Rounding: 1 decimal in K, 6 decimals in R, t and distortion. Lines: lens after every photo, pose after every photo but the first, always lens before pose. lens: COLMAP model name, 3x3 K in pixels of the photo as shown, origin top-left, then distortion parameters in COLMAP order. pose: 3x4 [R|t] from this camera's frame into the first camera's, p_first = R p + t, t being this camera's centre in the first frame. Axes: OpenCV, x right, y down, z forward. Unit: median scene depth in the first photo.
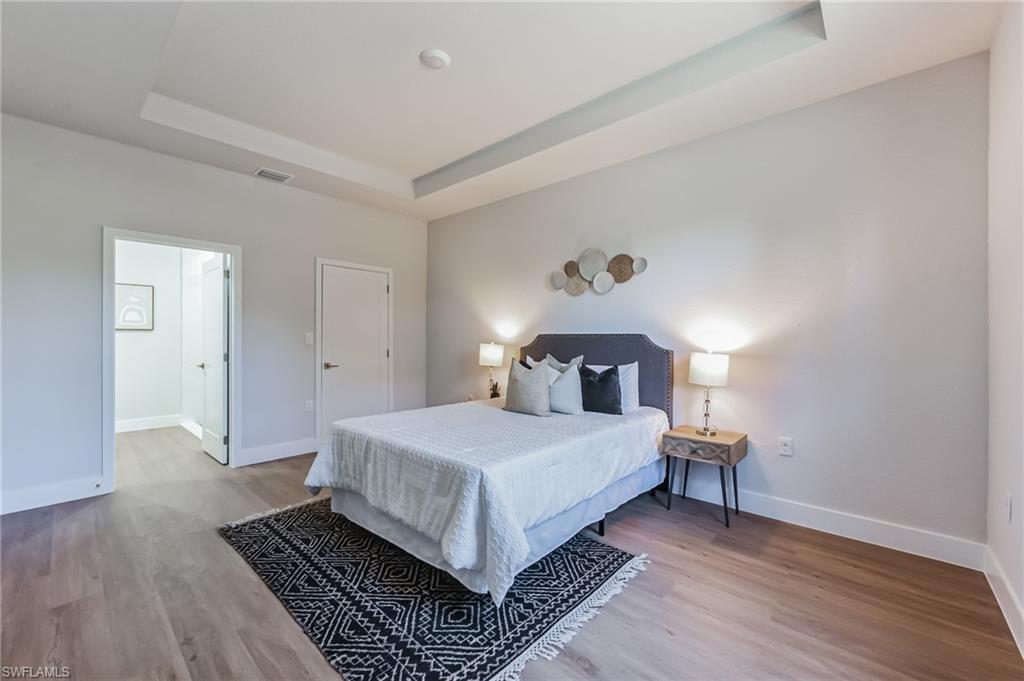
lens RADIAL K [[410.5, 0, 512.7], [0, 410.5, 342.8], [0, 0, 1]] dist [0.000286, -0.000506]
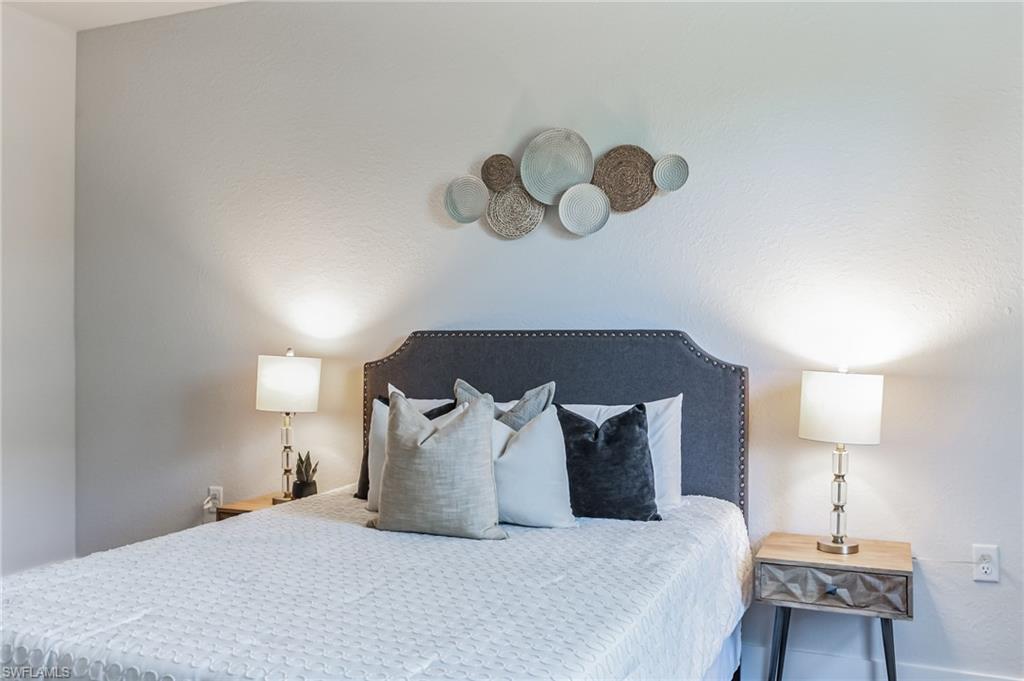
lens RADIAL K [[903.7, 0, 511.8], [0, 903.7, 336.8], [0, 0, 1]] dist [-0.006891, -0.001549]
pose [[0.942005, -0.005298, 0.335557, -0.177885], [0.009354, 0.999901, -0.010472, -0.005781], [-0.335469, 0.013003, 0.941962, 0.155956]]
